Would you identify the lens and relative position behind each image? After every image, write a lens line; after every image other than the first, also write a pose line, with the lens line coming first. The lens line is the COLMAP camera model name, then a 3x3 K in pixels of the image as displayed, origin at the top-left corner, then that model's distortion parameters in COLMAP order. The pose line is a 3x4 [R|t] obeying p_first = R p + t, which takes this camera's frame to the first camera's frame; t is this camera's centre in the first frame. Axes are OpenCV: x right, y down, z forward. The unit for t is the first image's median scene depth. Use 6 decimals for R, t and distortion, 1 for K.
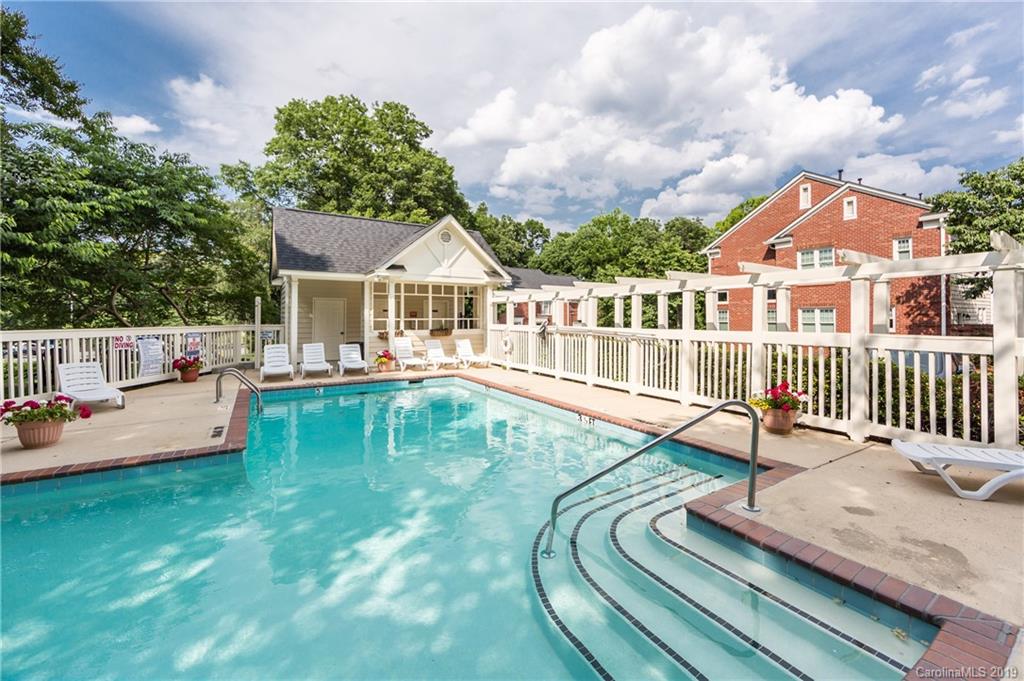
lens RADIAL K [[411.6, 0, 511.6], [0, 411.6, 316.3], [0, 0, 1]] dist [-0.001372, -0.000140]
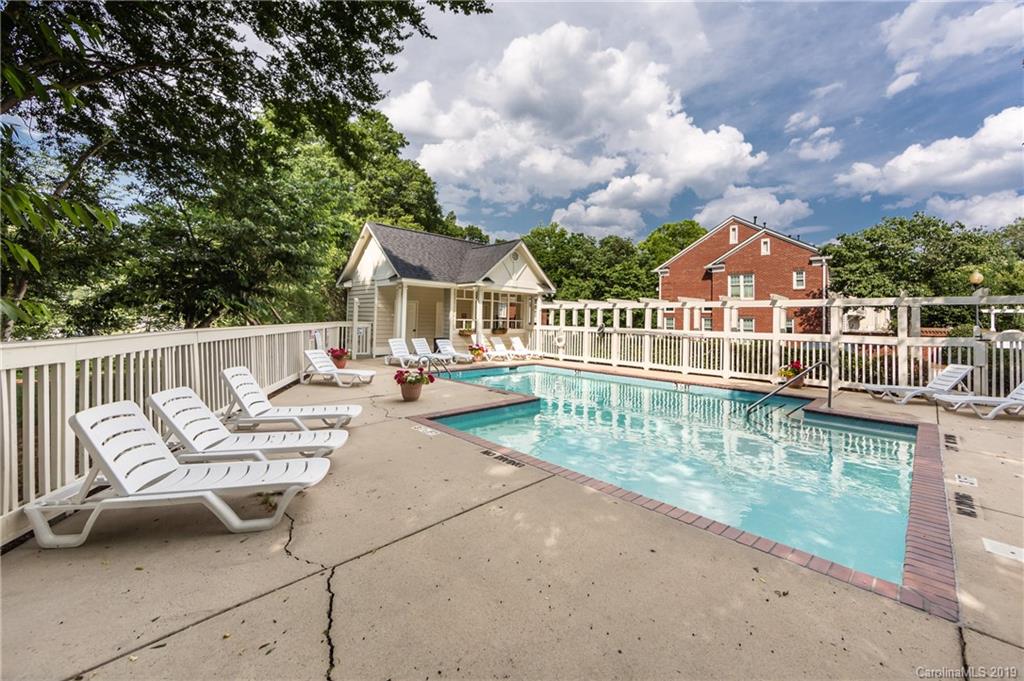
lens RADIAL K [[401.9, 0, 512.0], [0, 401.9, 340.5], [0, 0, 1]] dist [0.000907, 0.000084]
pose [[0.977336, 0.013961, 0.211231, -0.381165], [-0.026144, 0.998144, 0.054995, -0.001090], [-0.210072, -0.059271, 0.975888, -0.194445]]
